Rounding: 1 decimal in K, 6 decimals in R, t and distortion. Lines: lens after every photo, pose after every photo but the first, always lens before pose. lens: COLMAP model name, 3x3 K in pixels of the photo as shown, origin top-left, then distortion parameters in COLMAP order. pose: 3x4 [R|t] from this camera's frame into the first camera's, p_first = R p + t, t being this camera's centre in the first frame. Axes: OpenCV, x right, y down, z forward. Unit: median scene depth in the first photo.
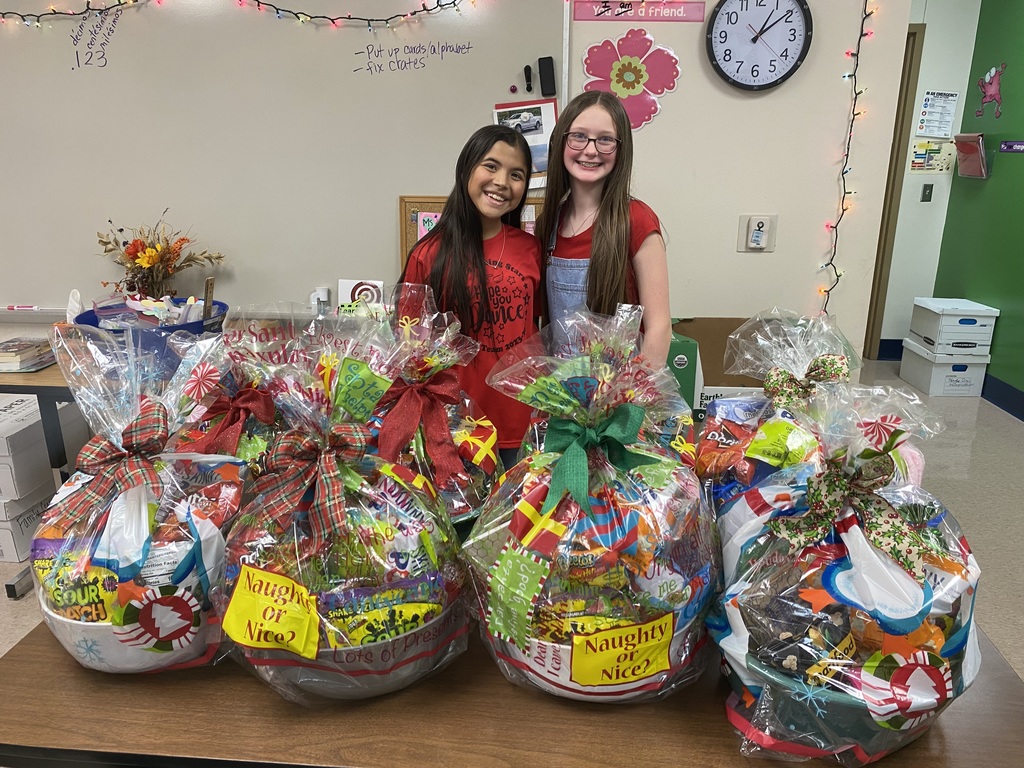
lens RADIAL K [[783.7, 0, 567.2], [0, 783.7, 334.3], [0, 0, 1]] dist [0.031690, -0.009425]
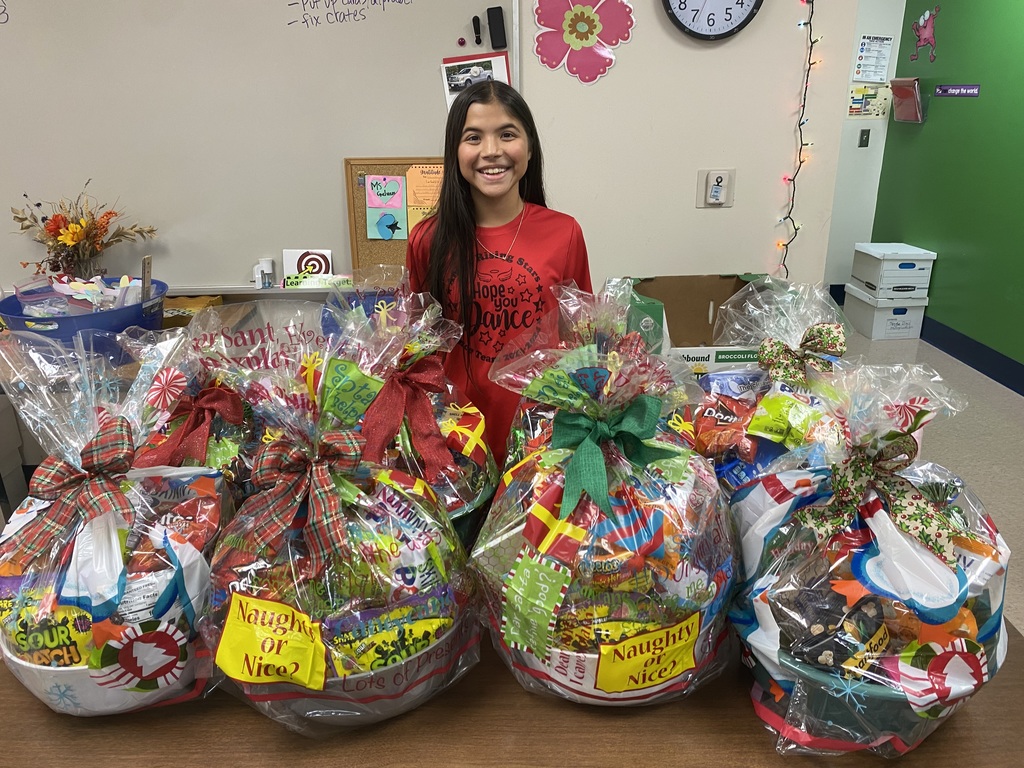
lens RADIAL K [[783.7, 0, 567.2], [0, 783.7, 334.3], [0, 0, 1]] dist [0.031690, -0.009425]
pose [[0.996234, -0.040868, 0.076475, -0.081367], [0.036098, 0.997376, 0.062751, -0.046021], [-0.078839, -0.059754, 0.995095, 0.078363]]
